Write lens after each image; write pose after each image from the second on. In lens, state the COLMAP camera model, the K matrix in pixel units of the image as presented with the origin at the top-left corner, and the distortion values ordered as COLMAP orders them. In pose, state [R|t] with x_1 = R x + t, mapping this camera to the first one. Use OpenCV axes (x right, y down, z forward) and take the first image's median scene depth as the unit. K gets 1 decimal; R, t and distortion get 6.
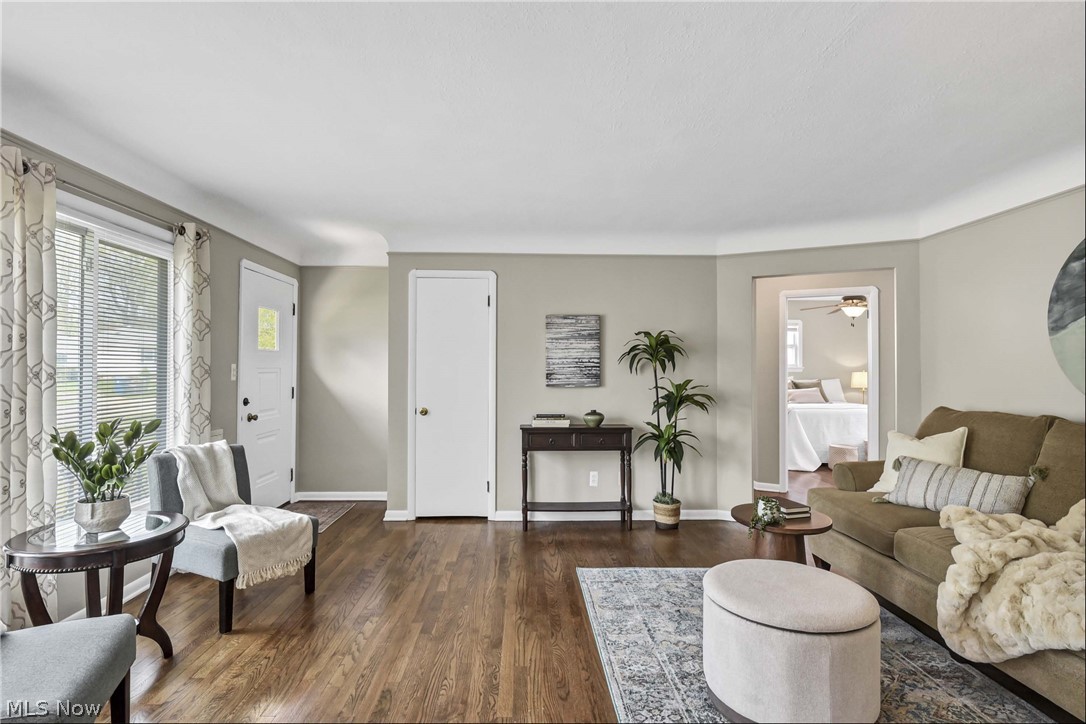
lens RADIAL K [[527.6, 0, 552.6], [0, 527.6, 361.5], [0, 0, 1]] dist [-0.001323, -0.006193]
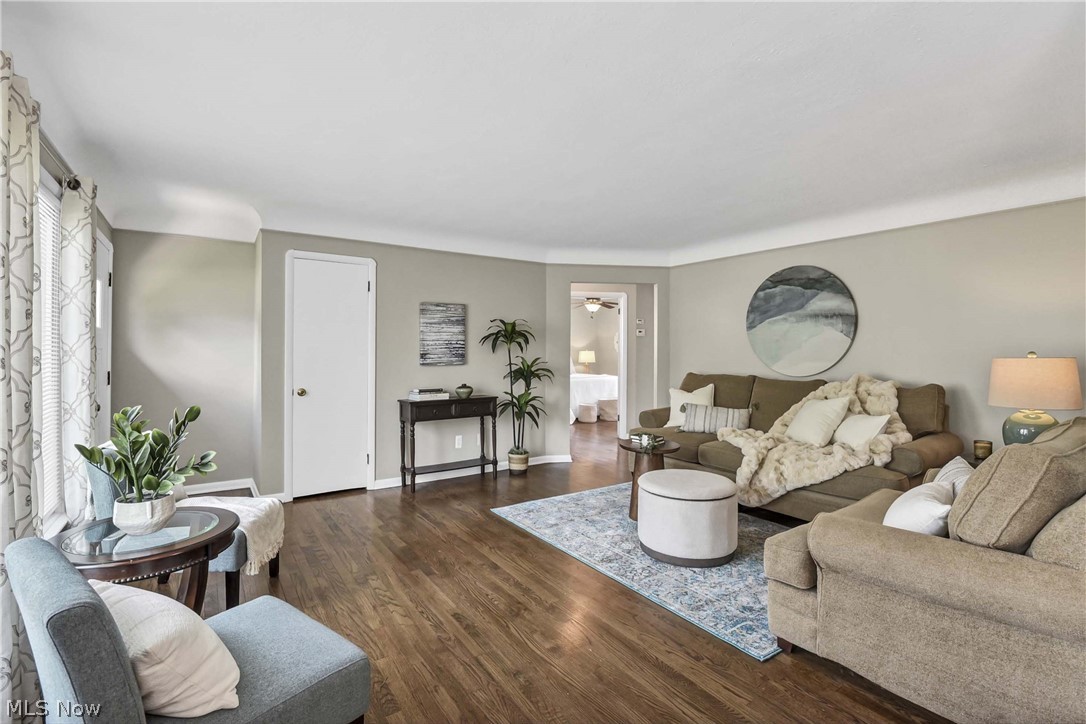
lens RADIAL K [[491.6, 0, 532.8], [0, 491.6, 346.5], [0, 0, 1]] dist [-0.009143, -0.006255]
pose [[0.847356, 0.002041, 0.531022, -0.405112], [-0.007779, 0.999933, 0.008571, -0.003924], [-0.530969, -0.011393, 0.847315, -0.027665]]
